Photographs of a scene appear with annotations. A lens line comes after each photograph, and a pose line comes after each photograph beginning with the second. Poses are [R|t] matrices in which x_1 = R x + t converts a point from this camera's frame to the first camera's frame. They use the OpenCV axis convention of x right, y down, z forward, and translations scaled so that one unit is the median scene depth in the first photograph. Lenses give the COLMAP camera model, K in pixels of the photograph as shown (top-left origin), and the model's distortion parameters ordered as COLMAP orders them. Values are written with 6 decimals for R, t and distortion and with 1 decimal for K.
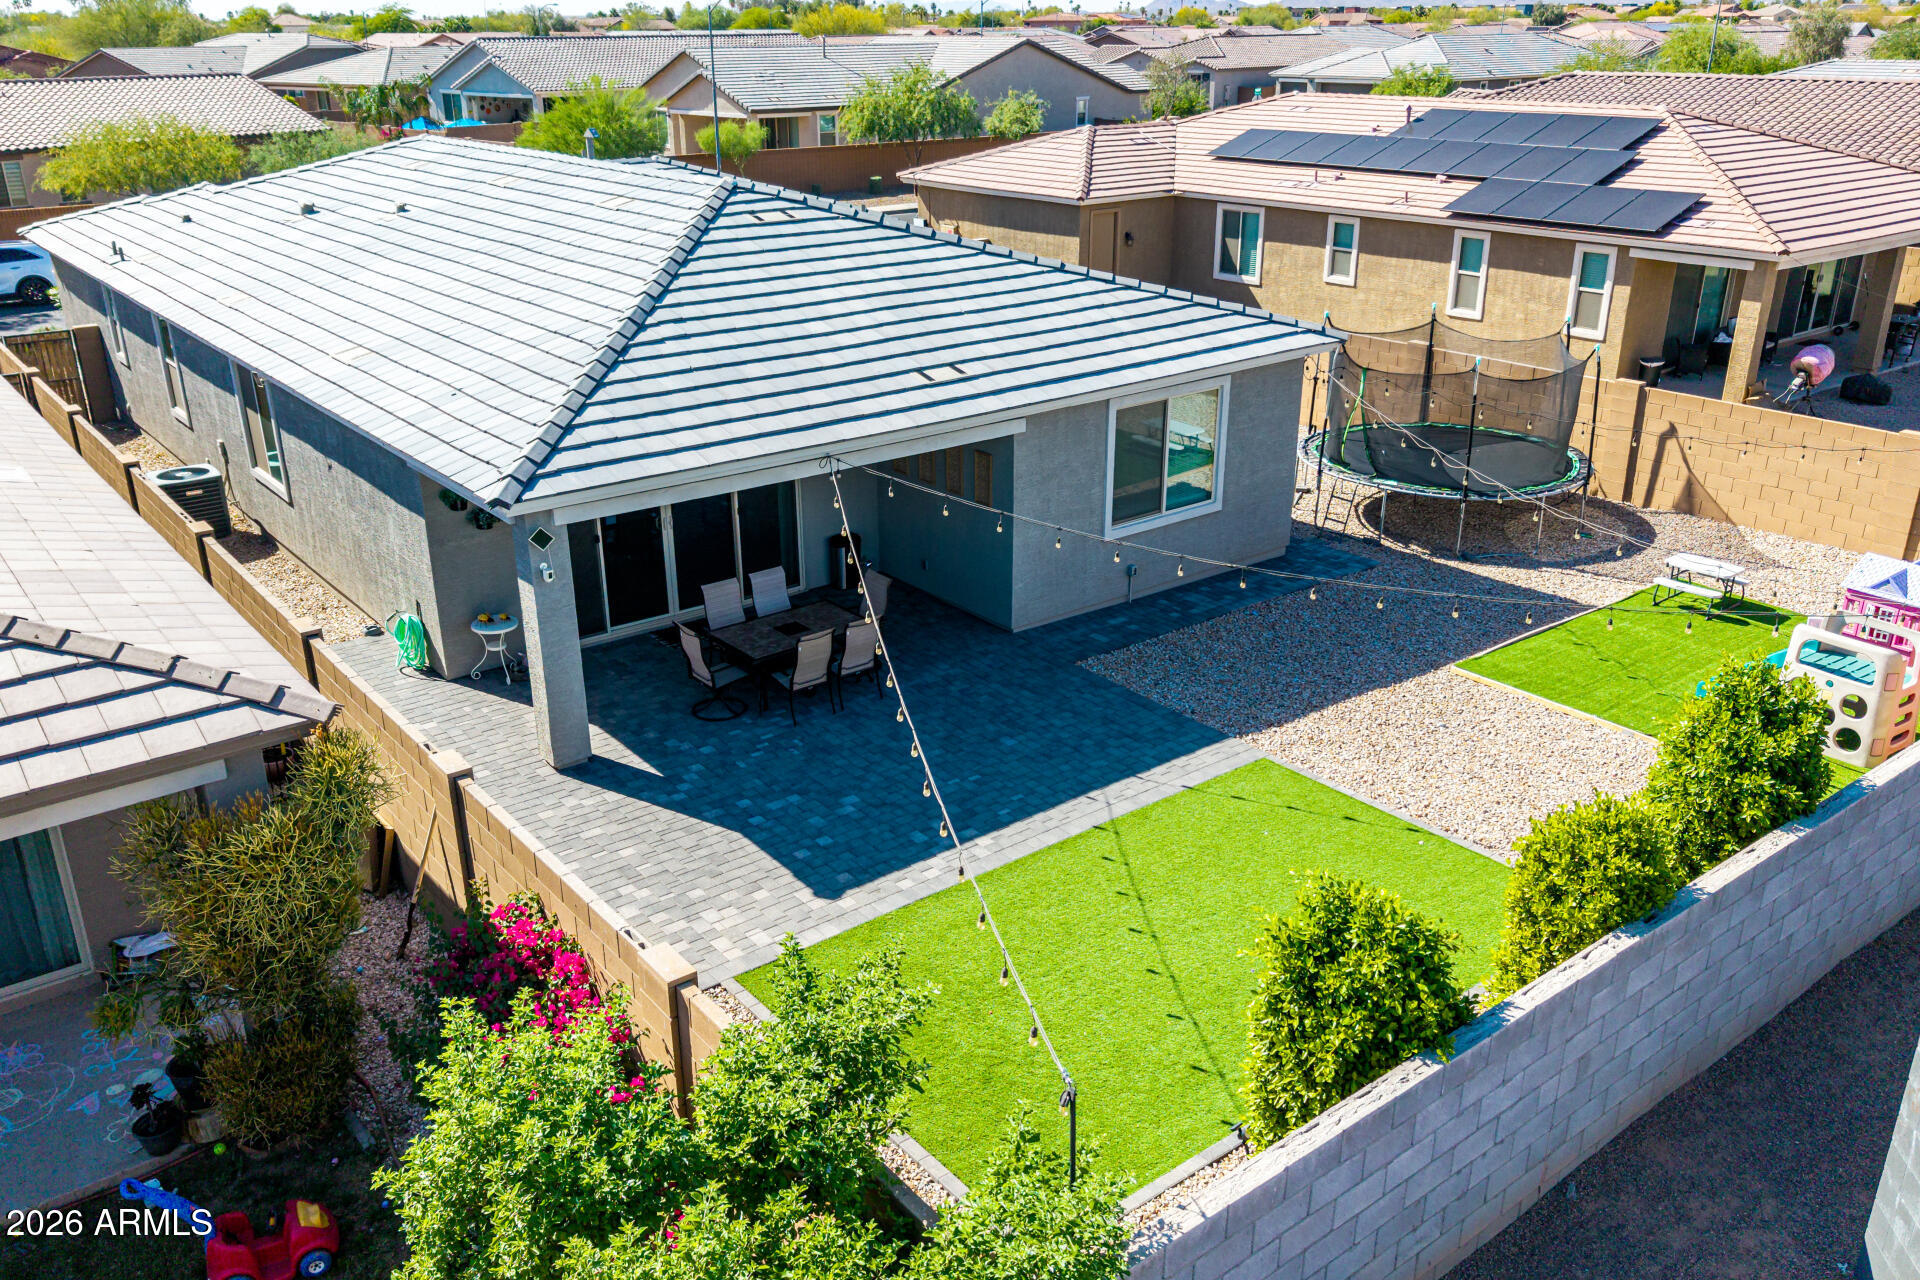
lens RADIAL K [[1536.1, 0, 960.0], [0, 1536.1, 640.0], [0, 0, 1]] dist [0.045970, -0.071084]
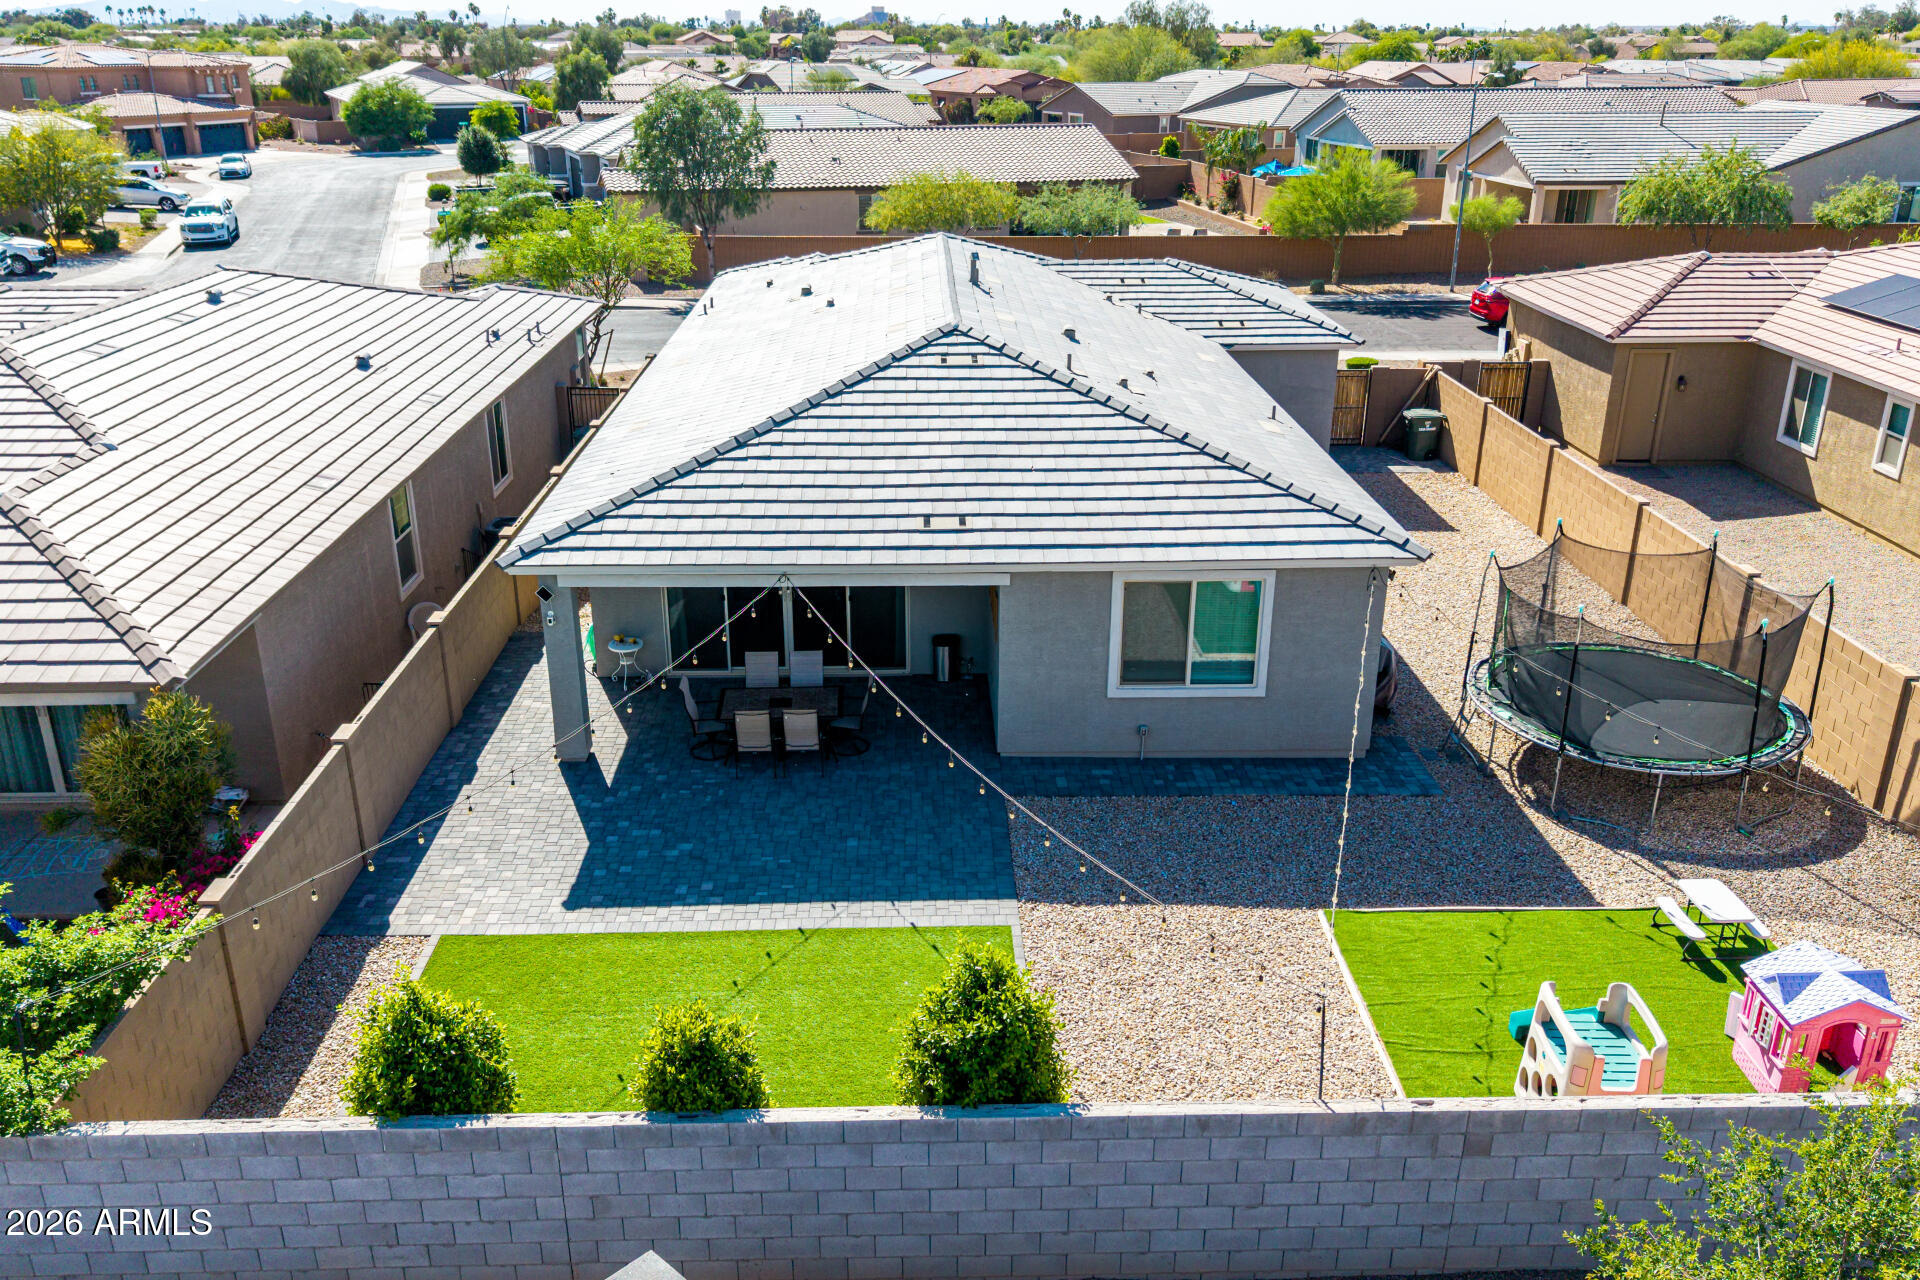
lens RADIAL K [[1523.9, 0, 953.4], [0, 1523.9, 613.9], [0, 0, 1]] dist [0.099979, -0.171266]
pose [[0.807548, 0.217678, -0.548163, 0.572995], [-0.229456, 0.972134, 0.048006, -0.145870], [0.543338, 0.087012, 0.834993, 0.043535]]
